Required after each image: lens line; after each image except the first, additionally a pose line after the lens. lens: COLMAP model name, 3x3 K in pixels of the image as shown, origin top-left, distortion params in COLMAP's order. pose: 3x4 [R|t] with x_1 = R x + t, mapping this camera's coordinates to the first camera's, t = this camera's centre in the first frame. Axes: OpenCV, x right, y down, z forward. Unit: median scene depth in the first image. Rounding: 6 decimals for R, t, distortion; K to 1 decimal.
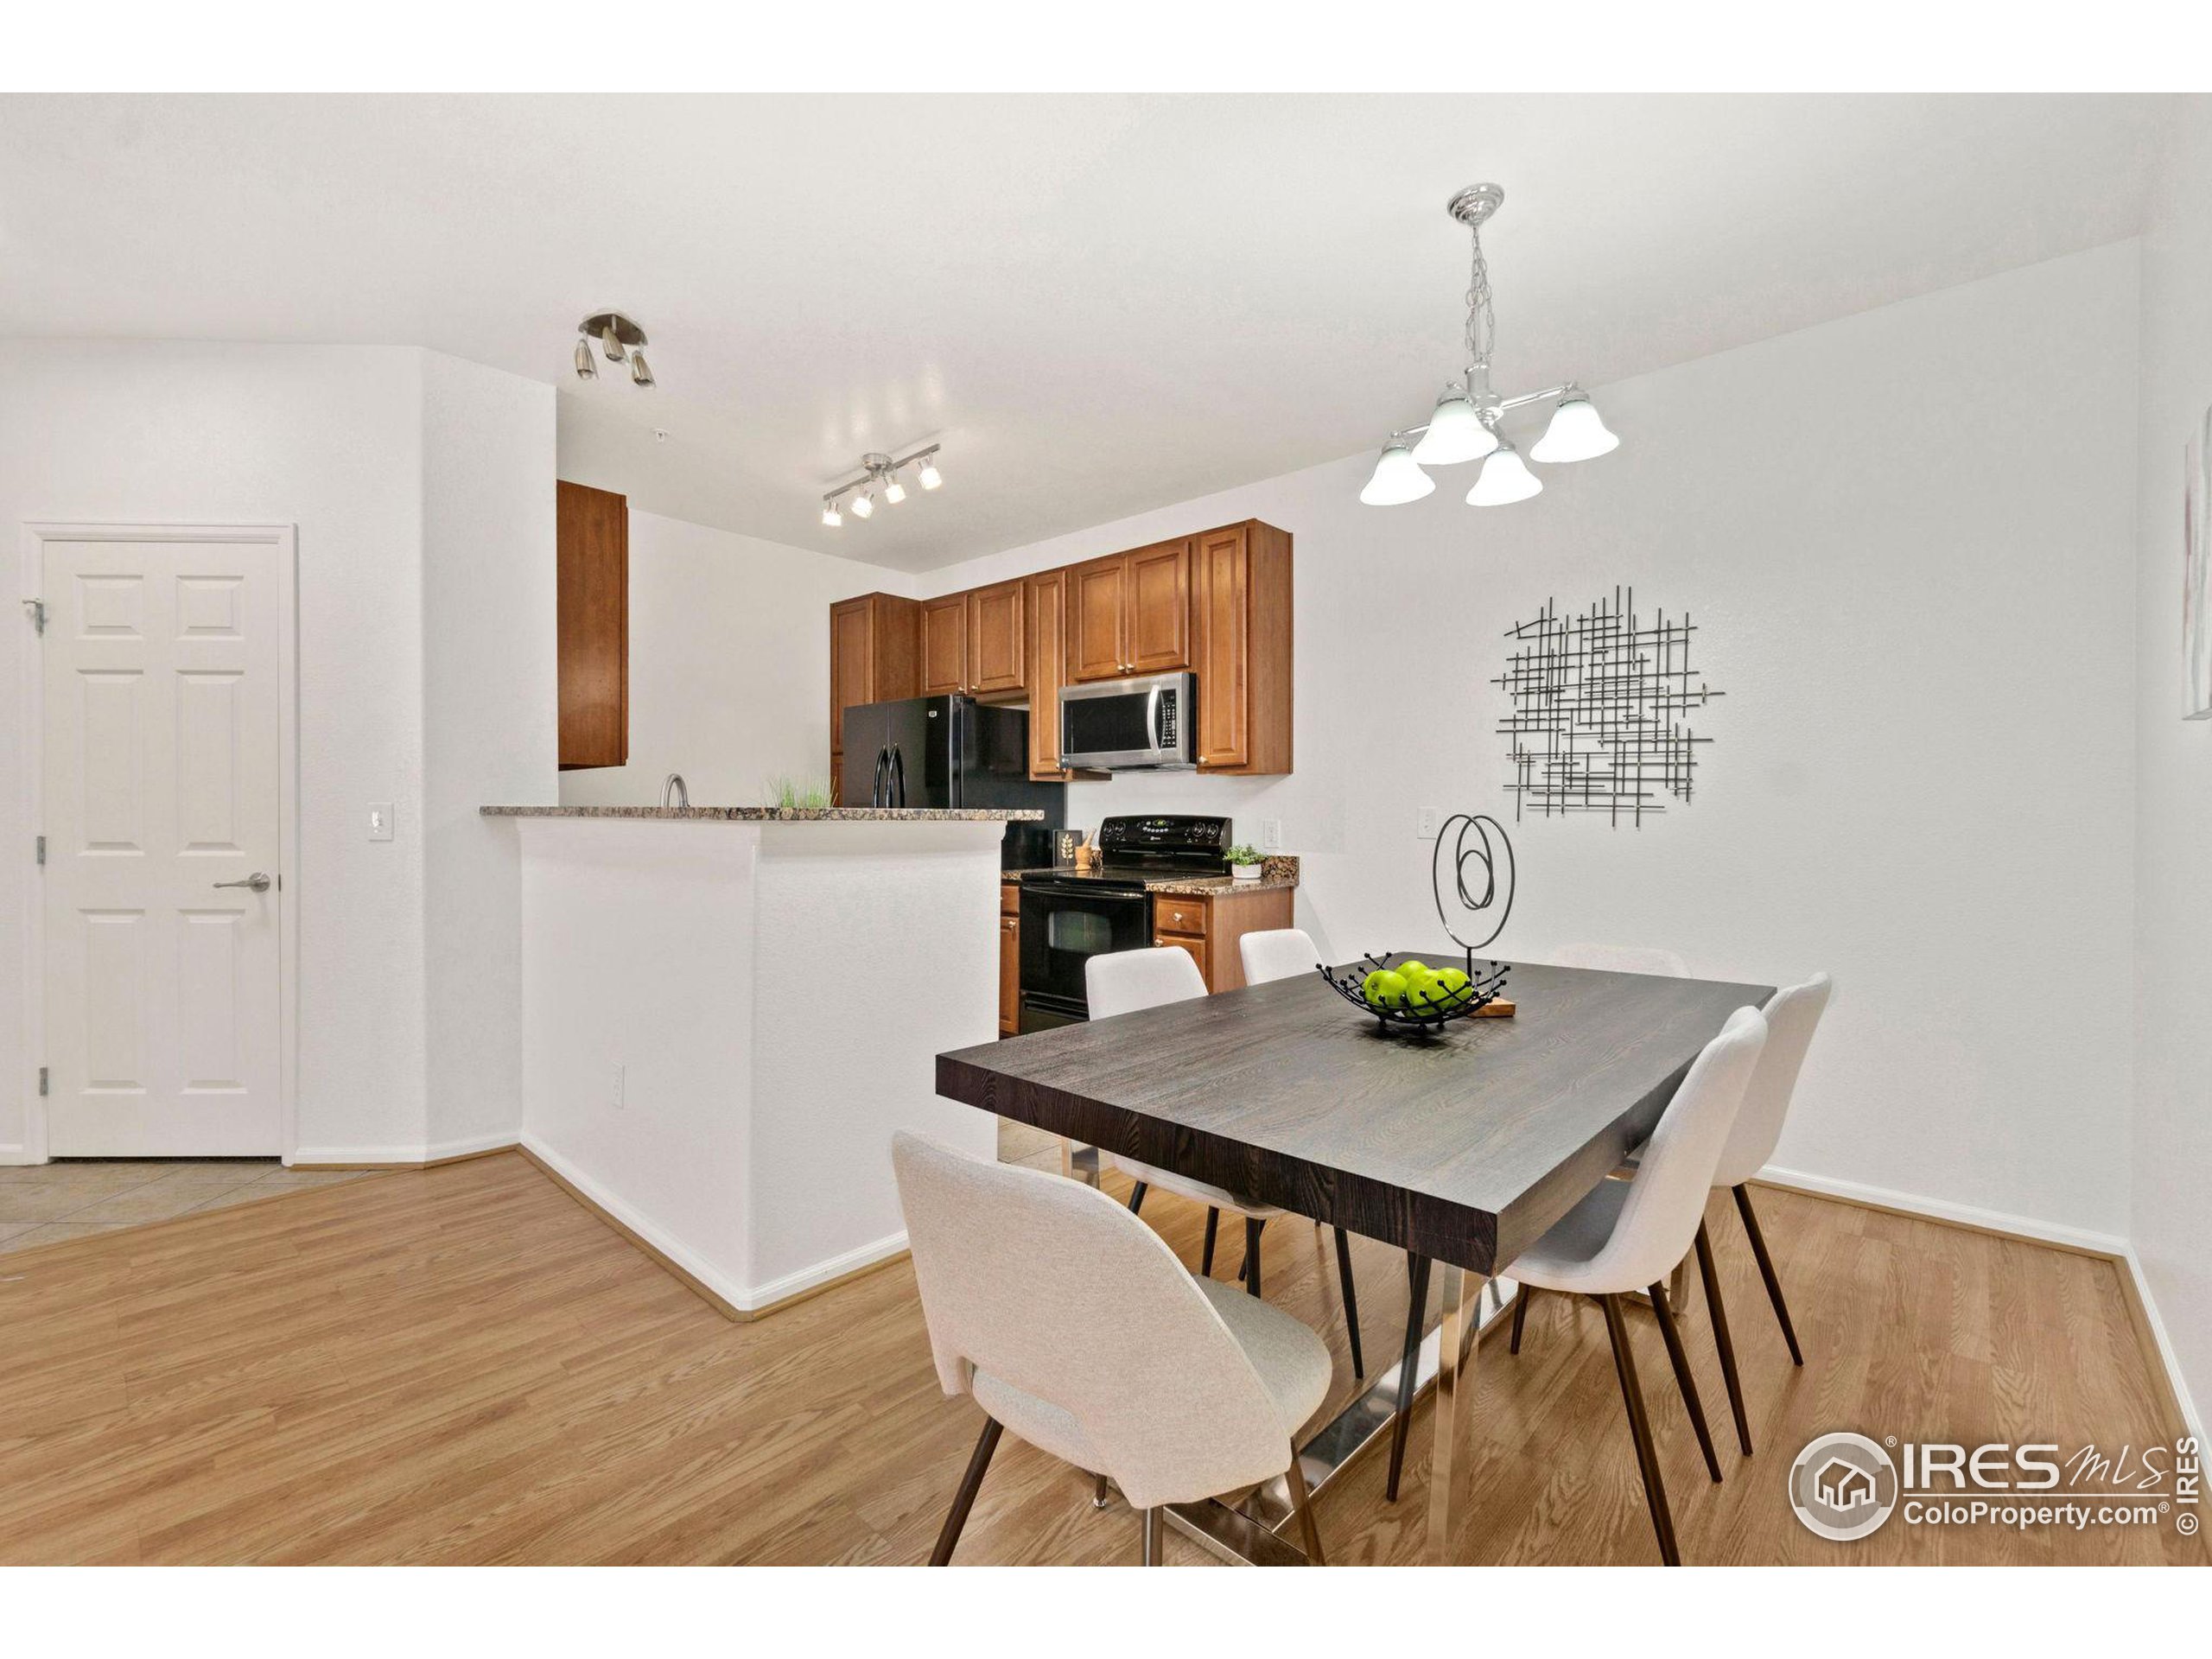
lens RADIAL K [[949.5, 0, 1099.6], [0, 949.5, 826.7], [0, 0, 1]] dist [-0.000162, -0.000001]
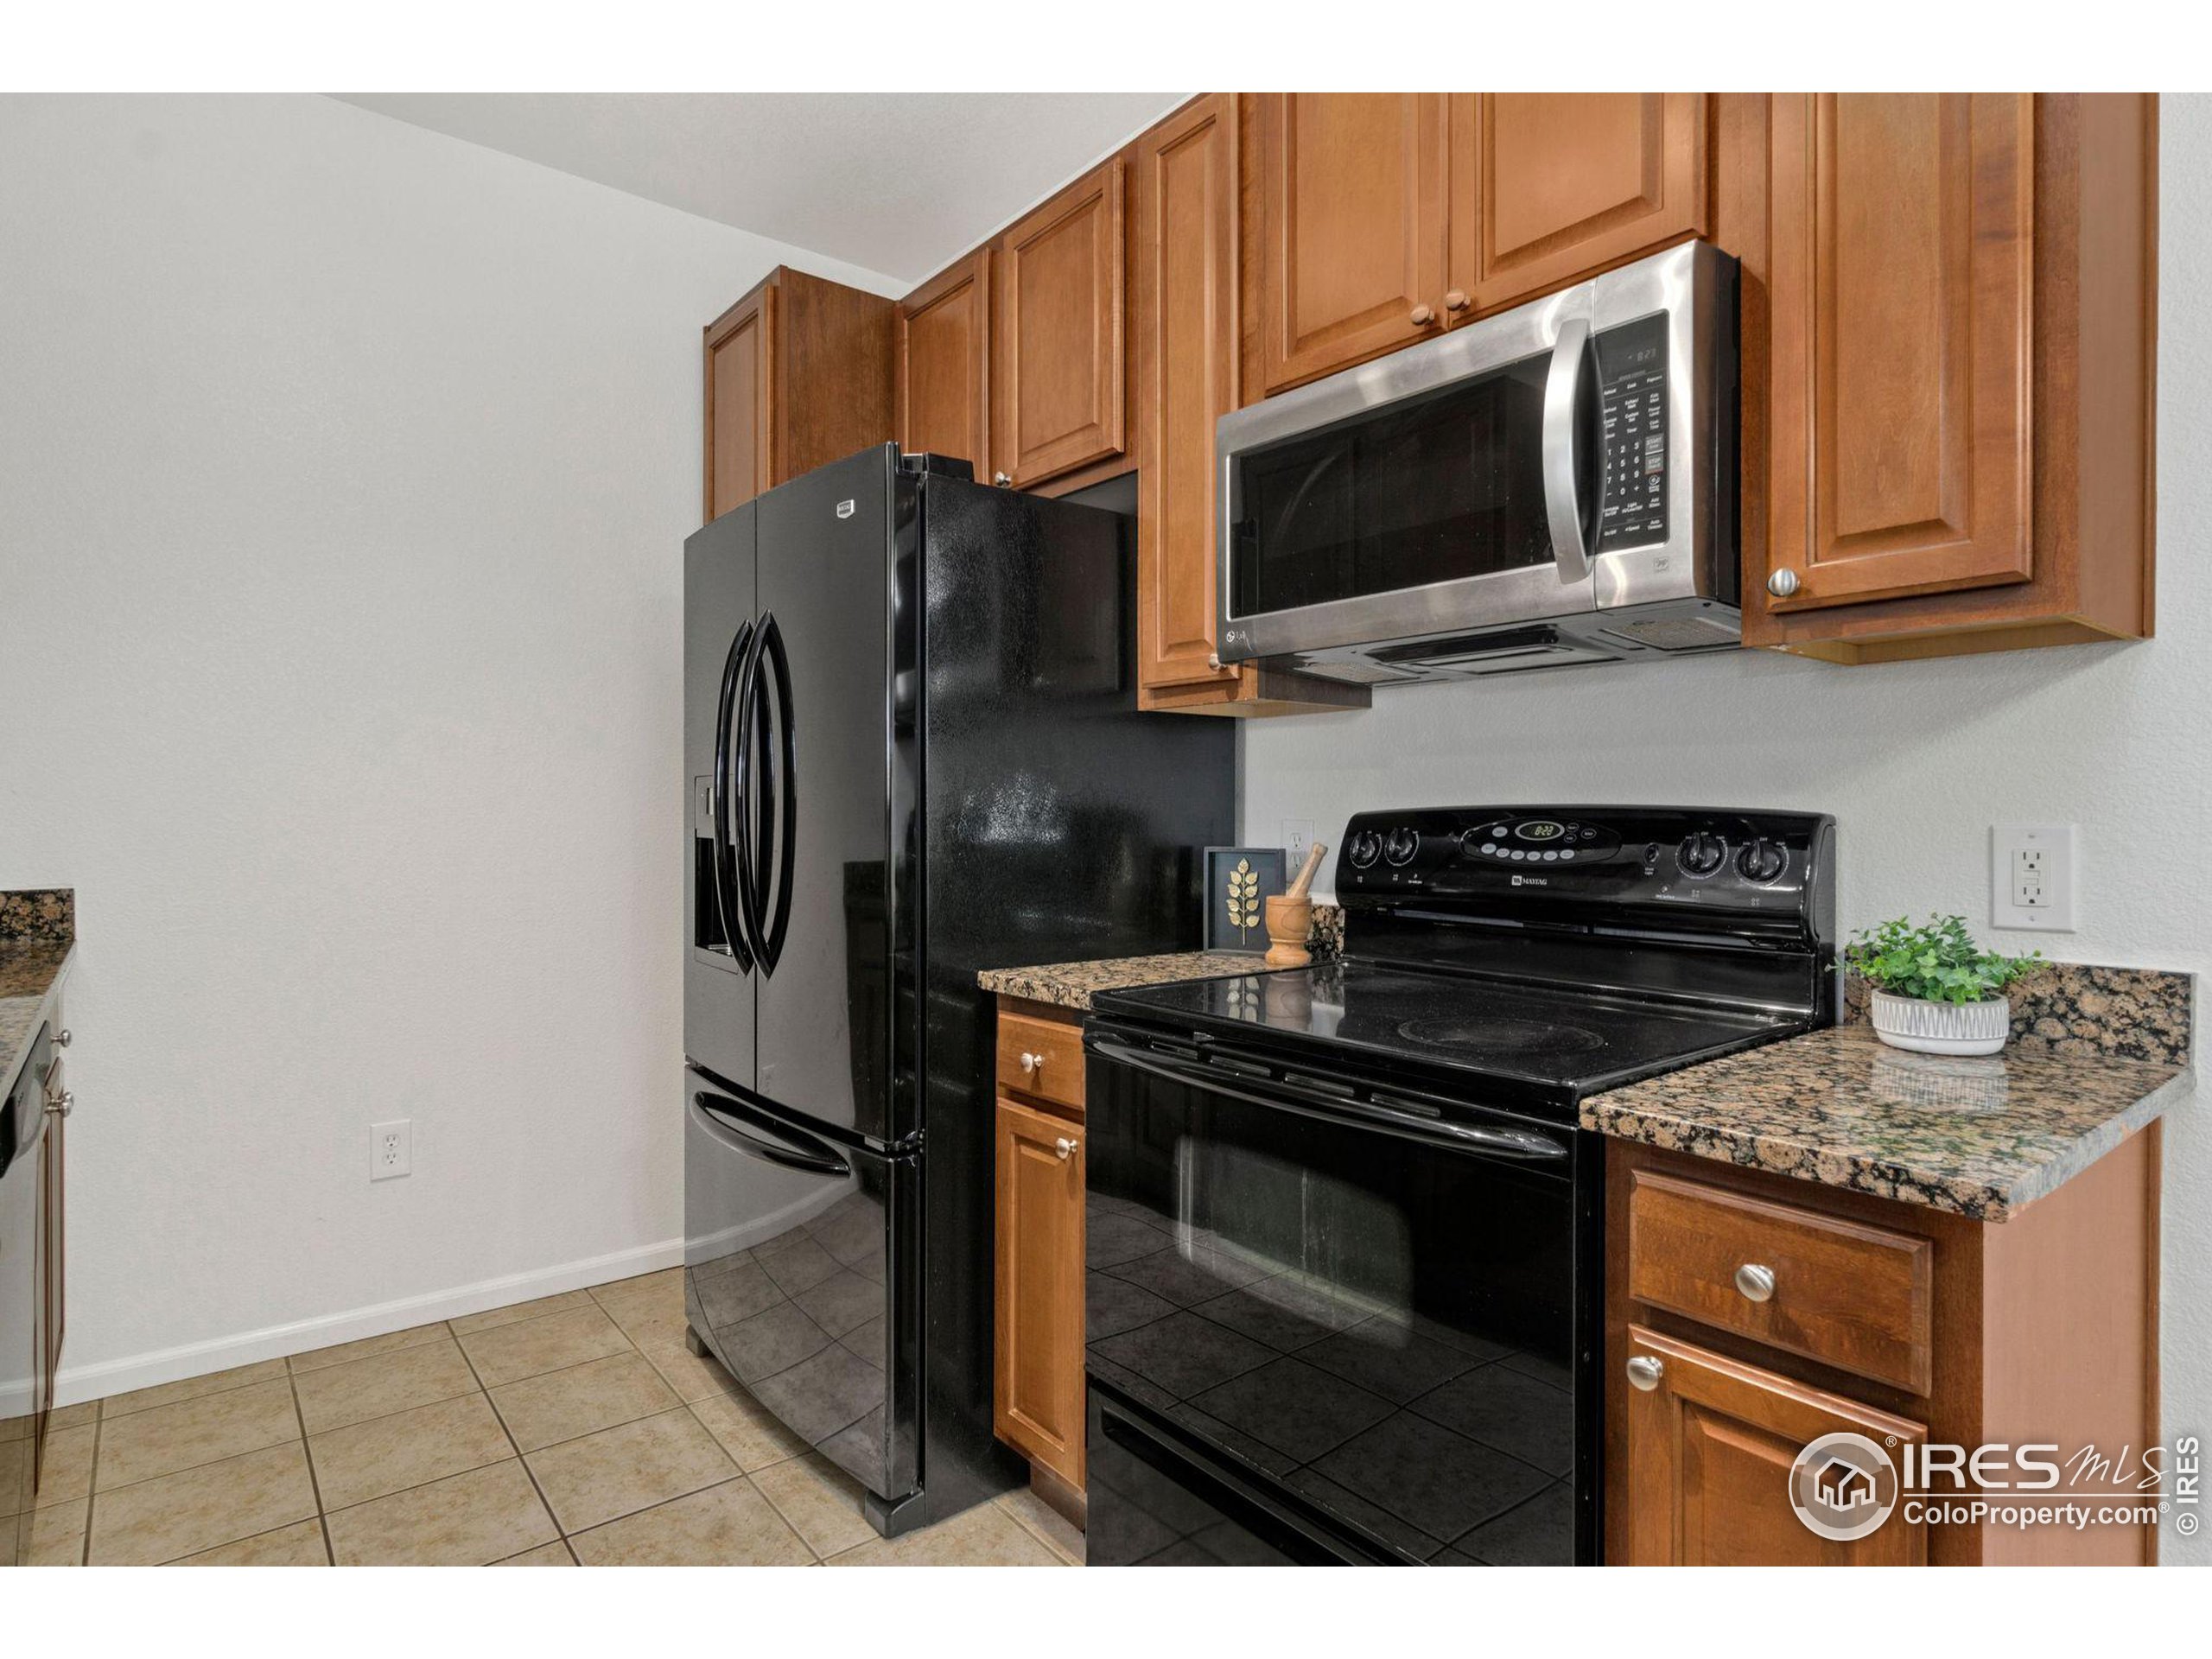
lens RADIAL K [[1185.8, 0, 1102.1], [0, 1185.8, 824.8], [0, 0, 1]] dist [-0.002264, -0.000057]
pose [[0.987544, 0.002078, -0.157327, -0.017308], [-0.001936, 0.999998, 0.001051, -0.005863], [0.157328, -0.000733, 0.987546, 0.590173]]
